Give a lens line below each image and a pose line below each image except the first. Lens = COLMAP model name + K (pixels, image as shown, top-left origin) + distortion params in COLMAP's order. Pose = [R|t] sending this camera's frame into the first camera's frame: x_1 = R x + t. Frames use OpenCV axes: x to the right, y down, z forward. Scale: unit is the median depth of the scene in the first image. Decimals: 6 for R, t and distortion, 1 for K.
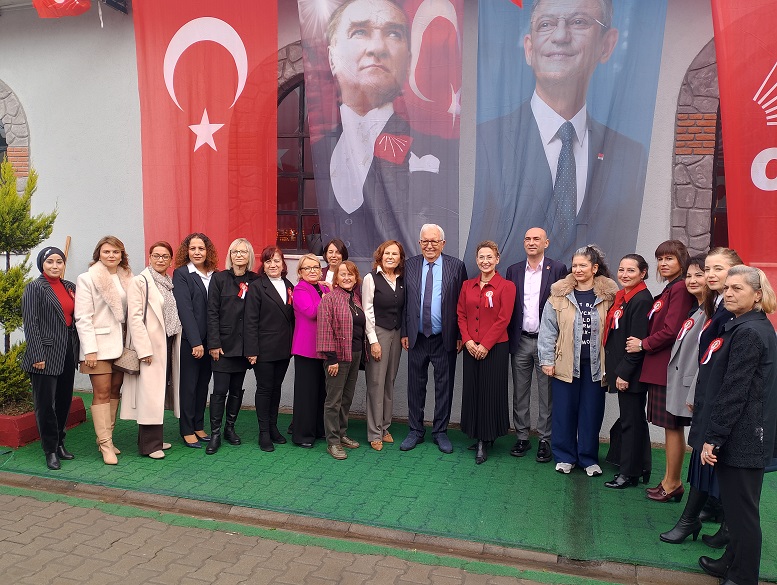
lens RADIAL K [[735.1, 0, 388.5], [0, 735.1, 292.5], [0, 0, 1]] dist [0.079309, 0.108636]
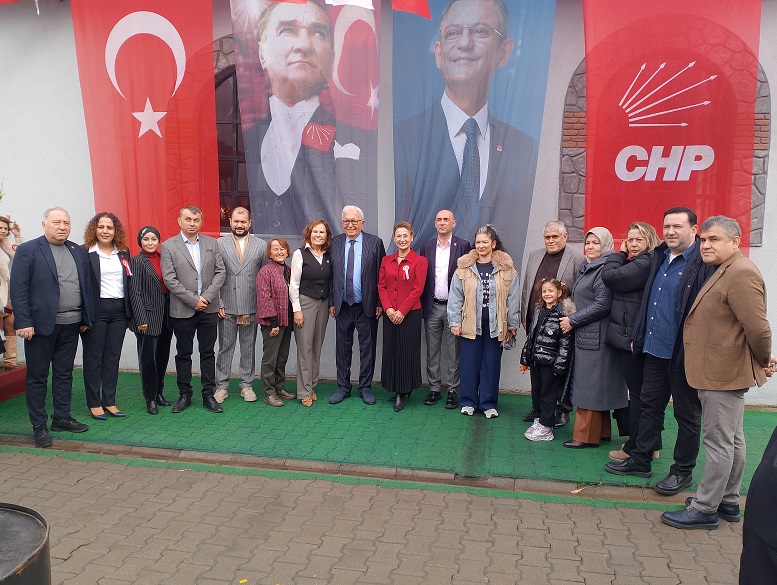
lens RADIAL K [[735.1, 0, 388.5], [0, 735.1, 292.5], [0, 0, 1]] dist [0.079309, 0.108636]
pose [[0.993084, -0.007565, 0.117162, -0.023547], [0.004471, 0.999635, 0.026649, 0.010247], [-0.117321, -0.025941, 0.992755, -0.130797]]
